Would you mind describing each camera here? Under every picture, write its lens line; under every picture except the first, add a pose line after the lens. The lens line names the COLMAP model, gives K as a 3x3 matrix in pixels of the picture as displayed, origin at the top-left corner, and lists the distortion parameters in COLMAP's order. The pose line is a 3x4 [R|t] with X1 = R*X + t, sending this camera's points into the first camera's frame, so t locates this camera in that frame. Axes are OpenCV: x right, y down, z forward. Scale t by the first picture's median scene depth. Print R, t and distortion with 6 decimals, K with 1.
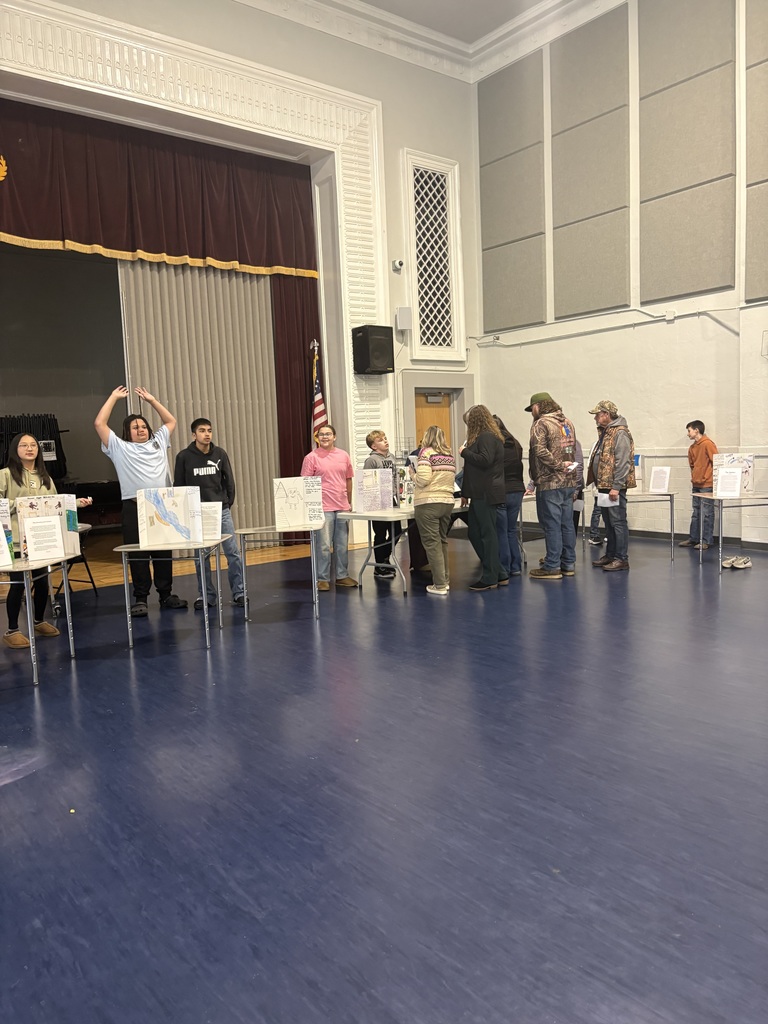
lens RADIAL K [[769.6, 0, 385.6], [0, 769.6, 520.0], [0, 0, 1]] dist [0.012829, 0.001612]
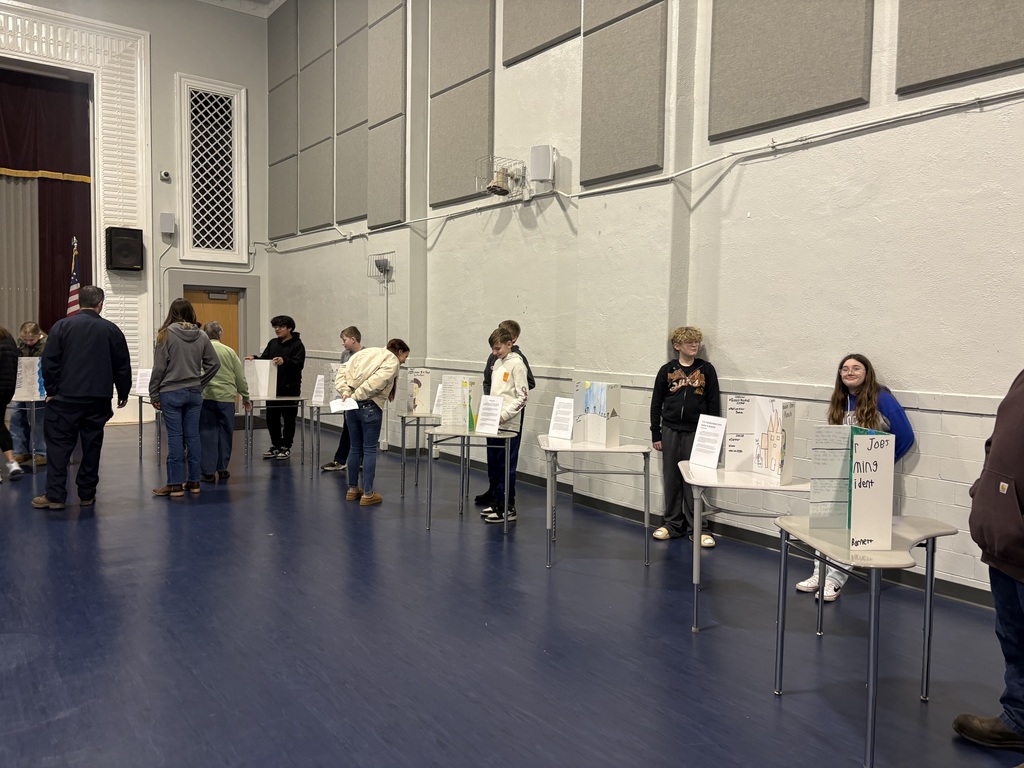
lens RADIAL K [[769.6, 0, 508.7], [0, 769.6, 399.8], [0, 0, 1]] dist [0.012829, 0.001612]
pose [[0.995102, 0.073024, -0.066633, 0.602783], [-0.074142, 0.997143, -0.014459, -0.024890], [0.065387, 0.019328, 0.997673, -0.083074]]
